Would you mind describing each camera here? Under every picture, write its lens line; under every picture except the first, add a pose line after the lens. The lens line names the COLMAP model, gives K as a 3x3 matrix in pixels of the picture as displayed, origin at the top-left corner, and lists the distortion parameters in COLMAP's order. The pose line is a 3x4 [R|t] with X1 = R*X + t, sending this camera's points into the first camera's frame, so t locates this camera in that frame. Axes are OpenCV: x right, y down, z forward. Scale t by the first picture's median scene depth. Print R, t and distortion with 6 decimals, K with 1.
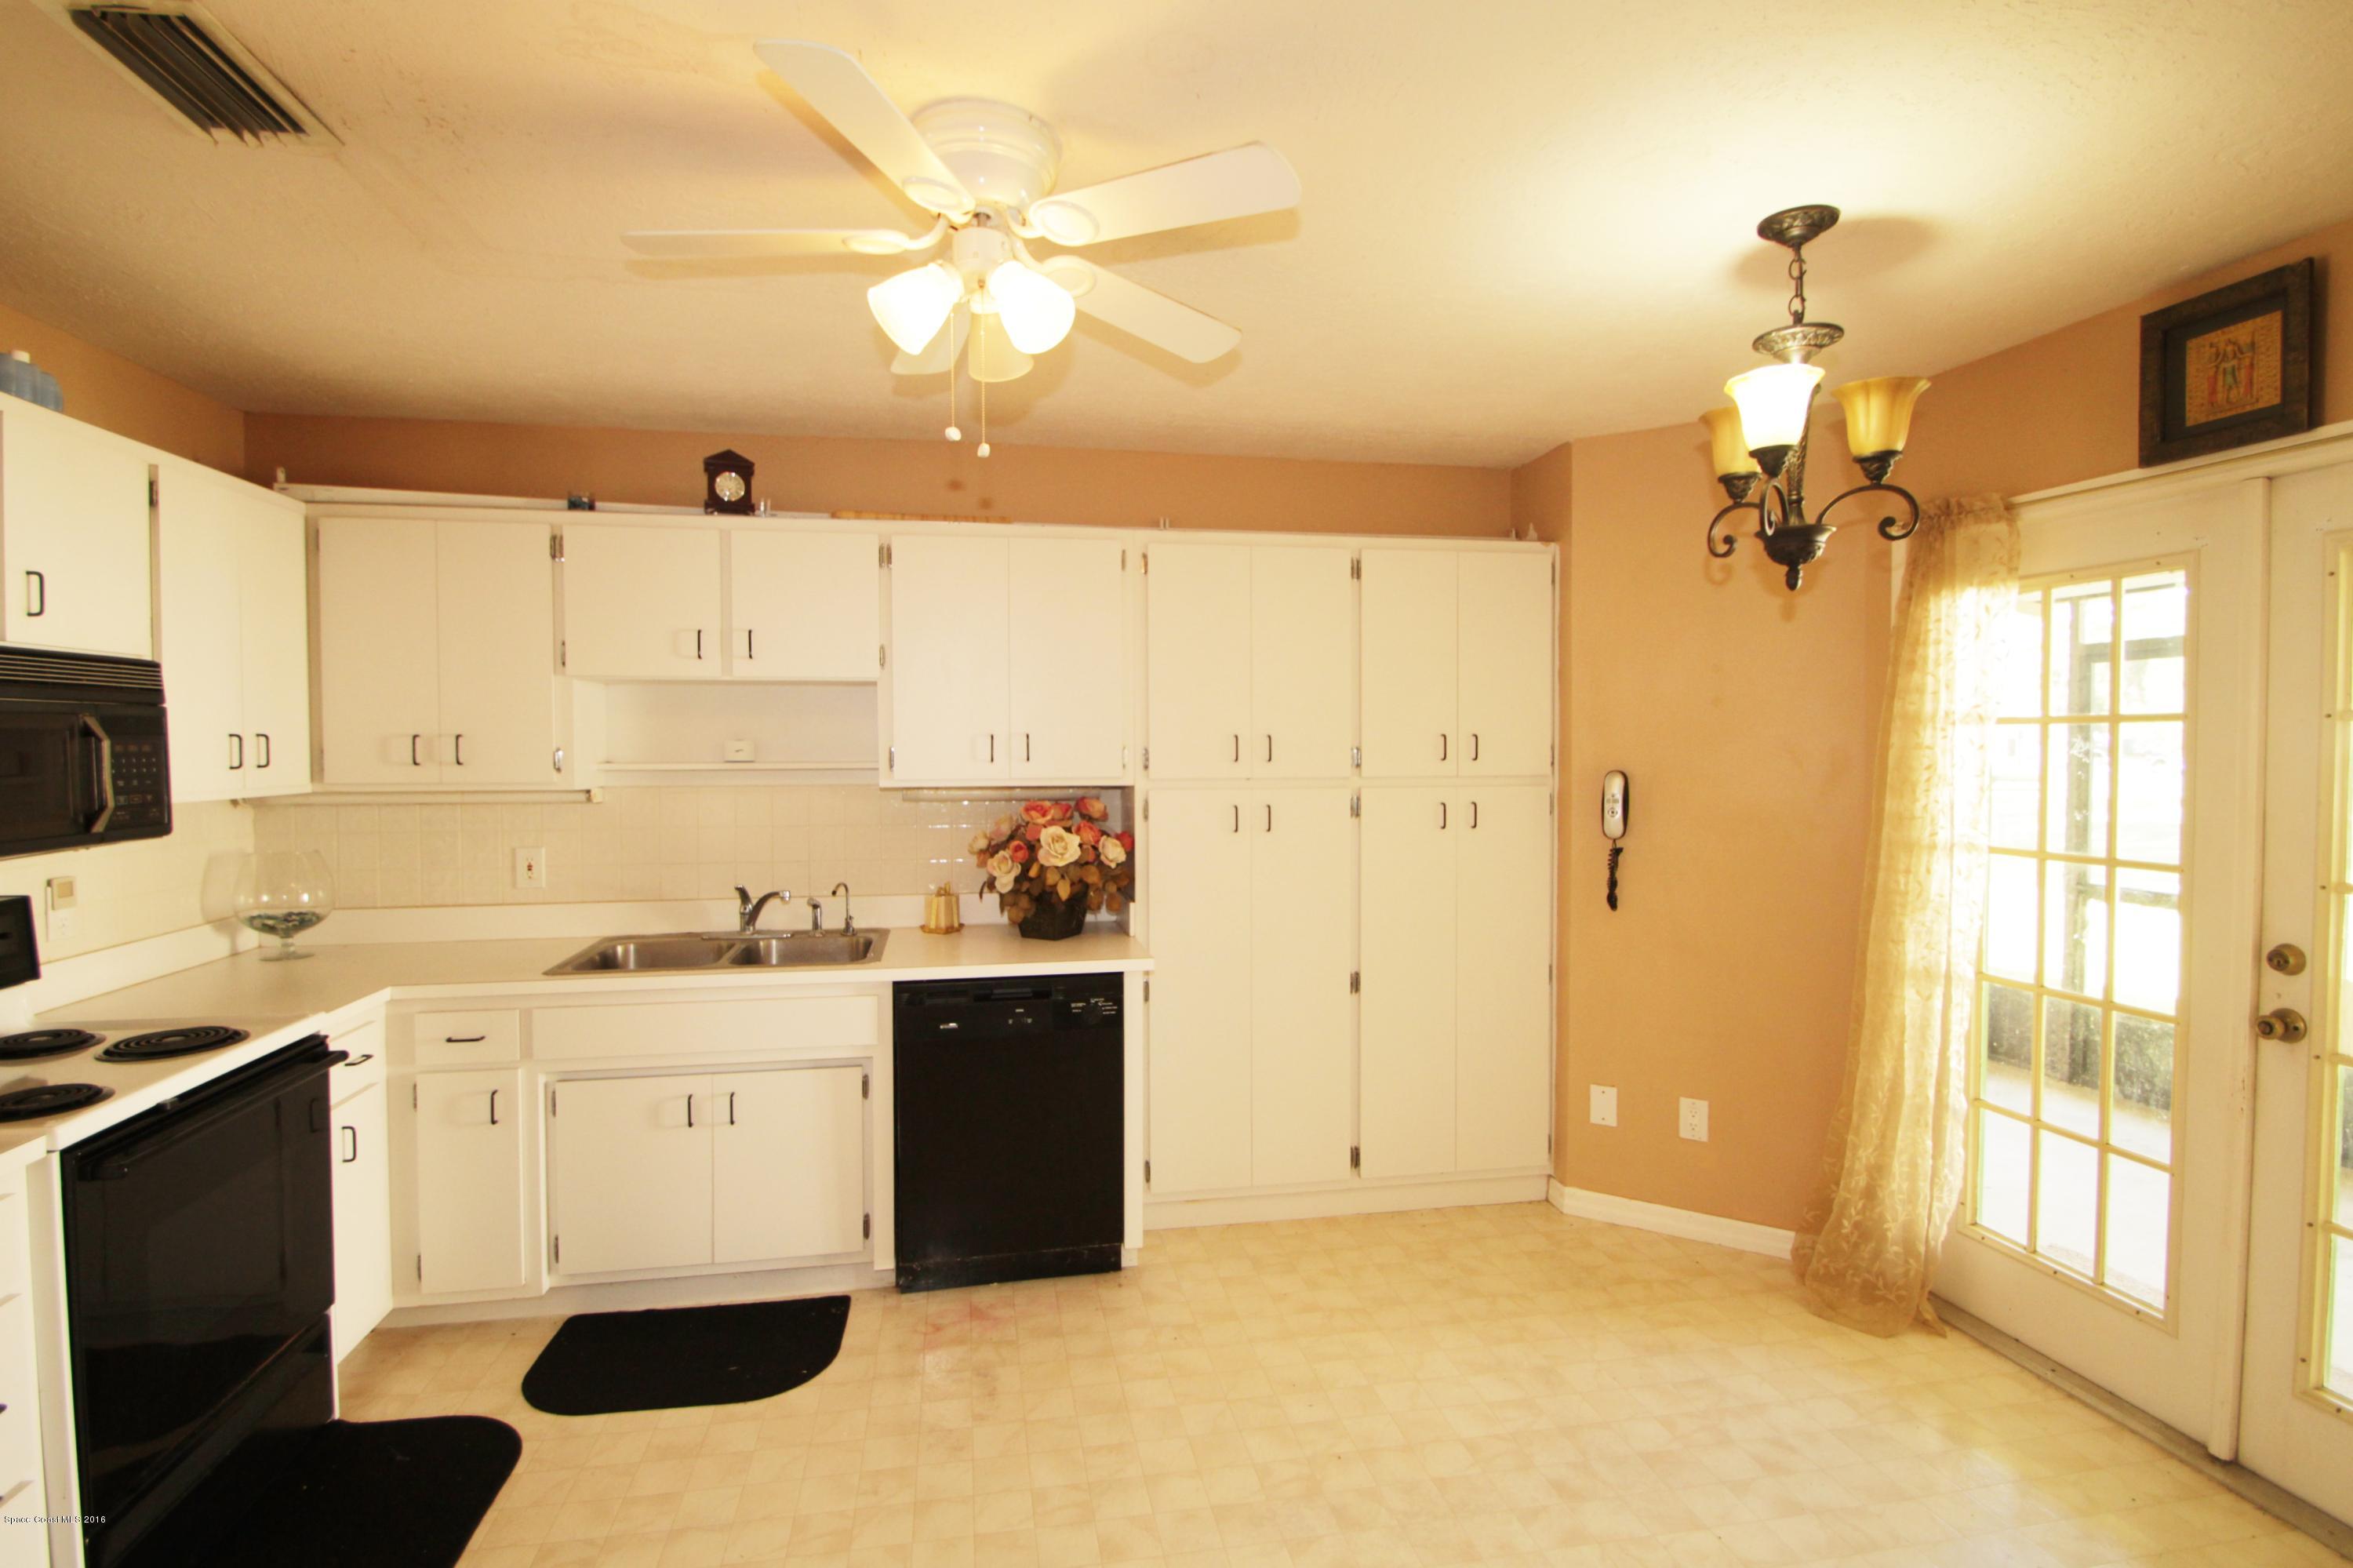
lens RADIAL K [[1092.9, 0, 1149.7], [0, 1092.9, 770.9], [0, 0, 1]] dist [-0.001153, -0.009811]
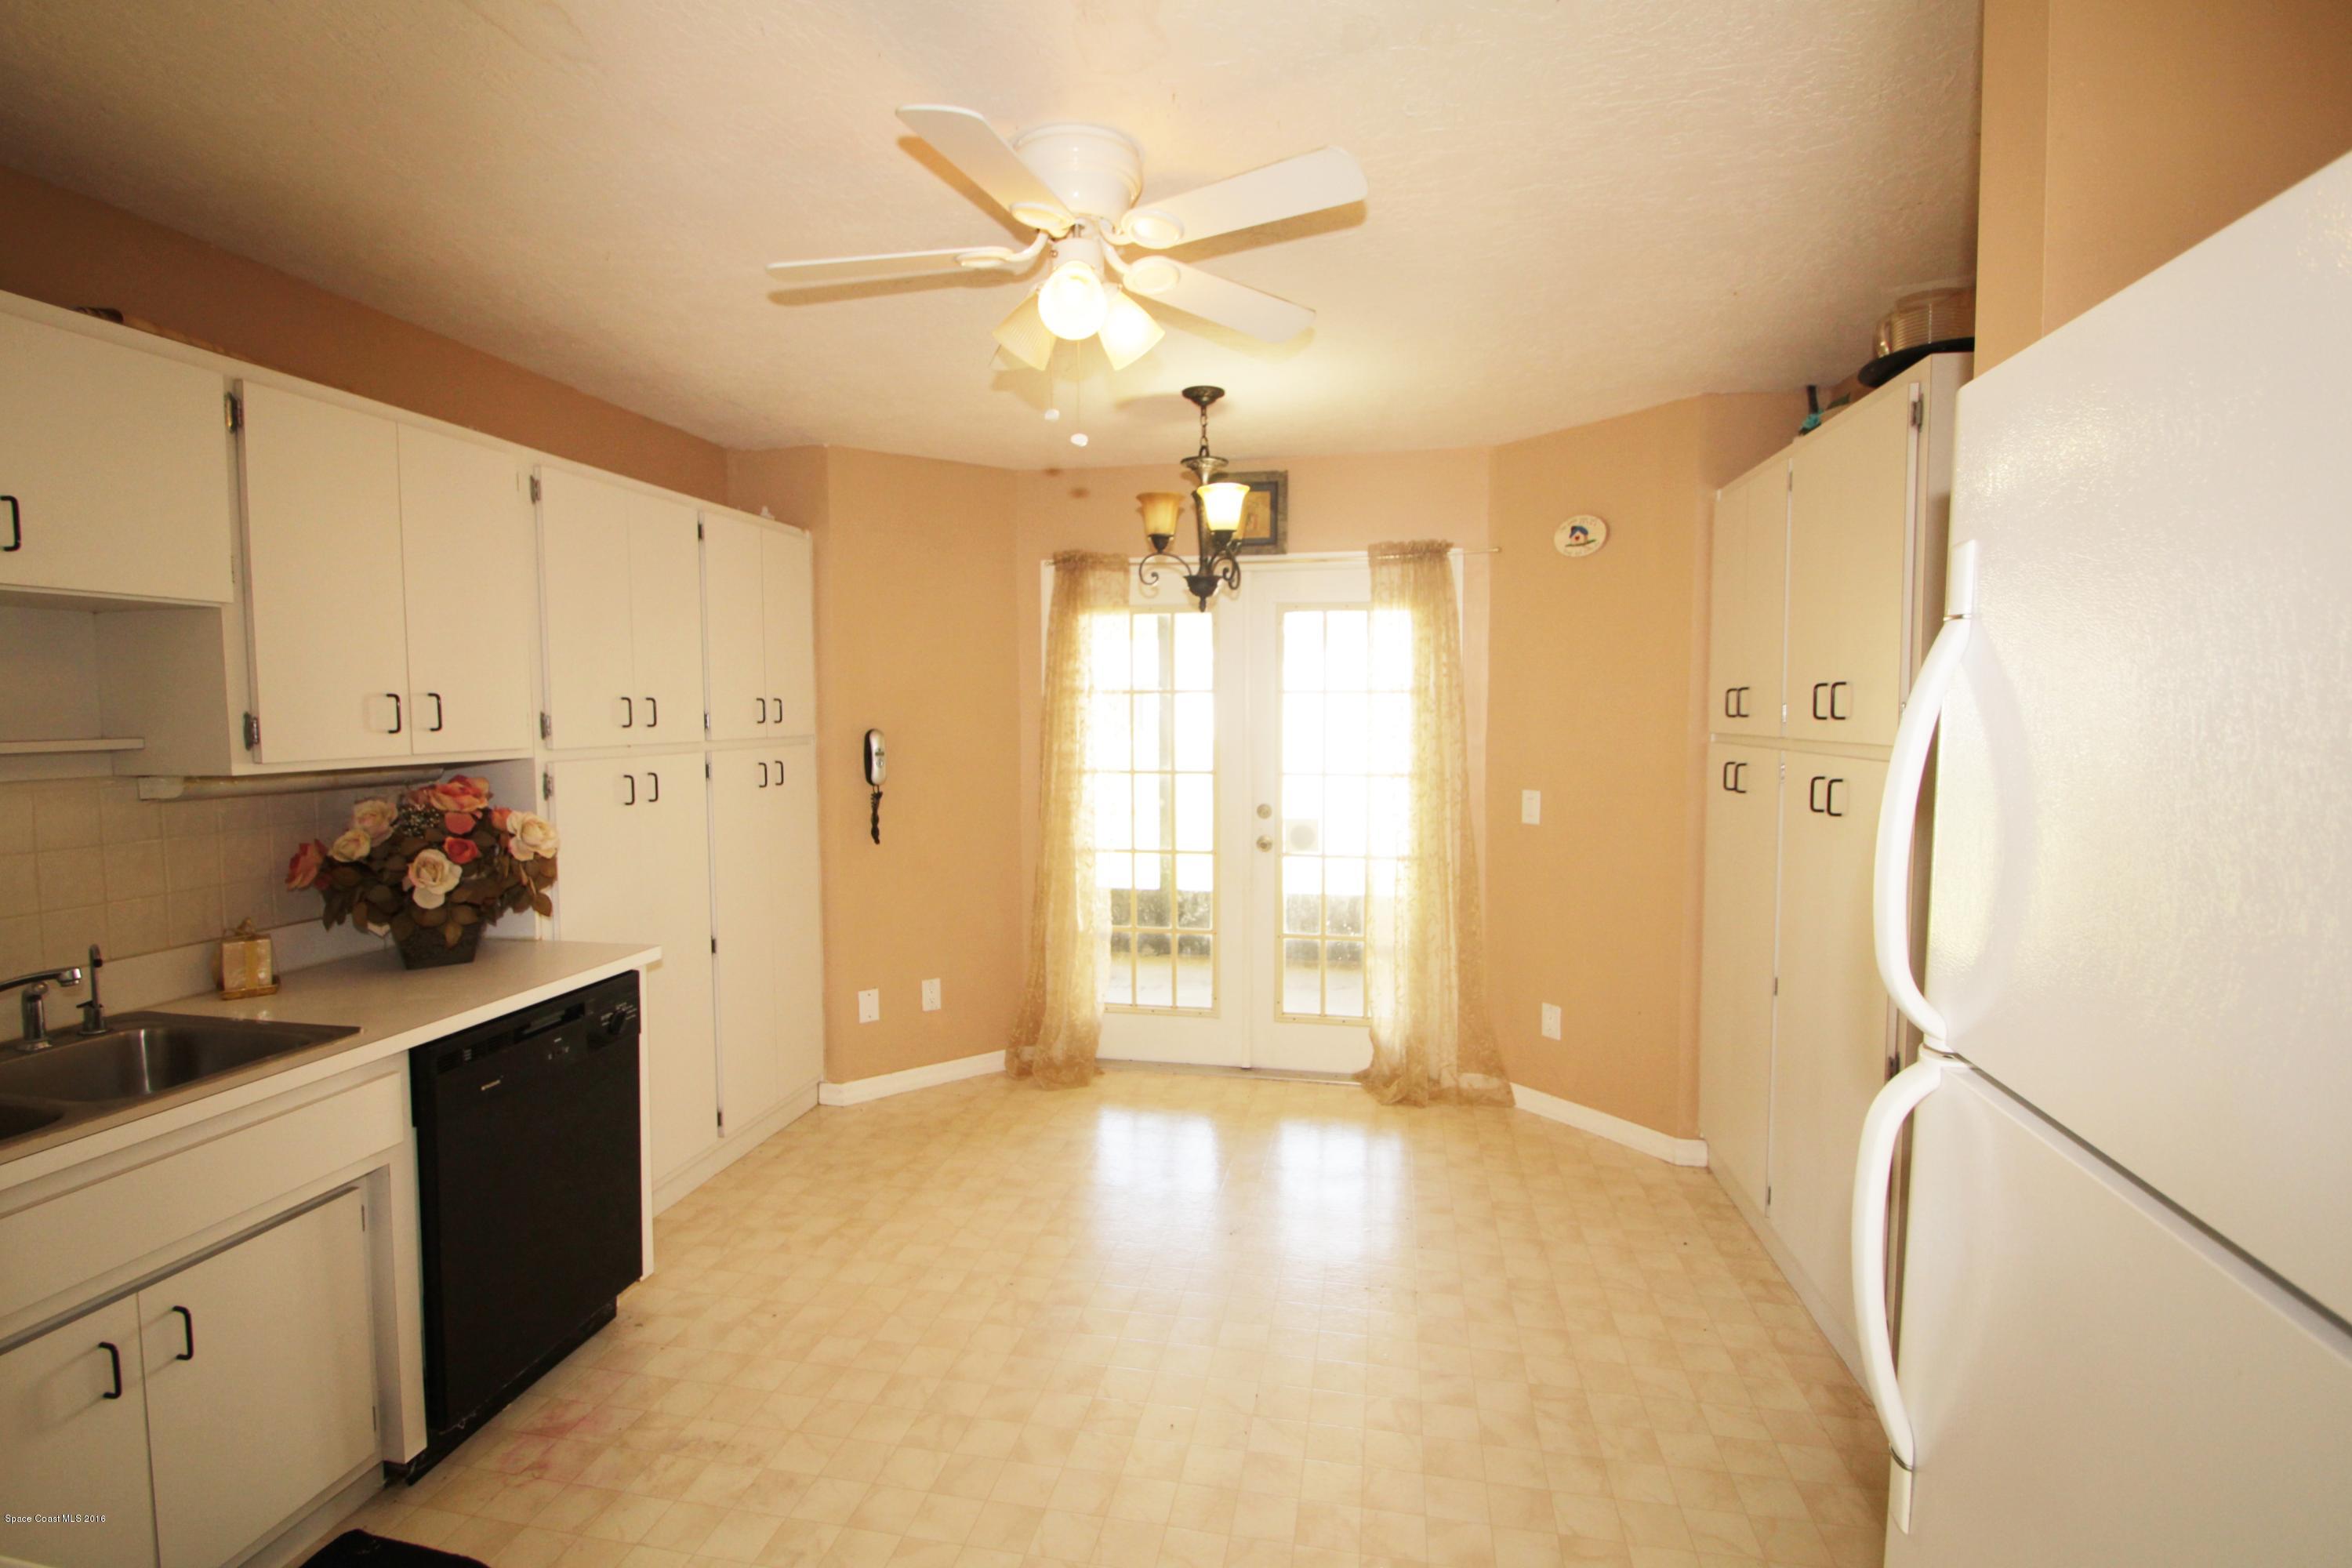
lens RADIAL K [[1092.4, 0, 1149.2], [0, 1092.4, 770.9], [0, 0, 1]] dist [-0.001153, -0.009811]
pose [[0.382189, -0.054141, 0.922497, -0.652502], [0.027071, 0.998510, 0.047387, -0.003588], [-0.923688, 0.006862, 0.383085, 0.281740]]
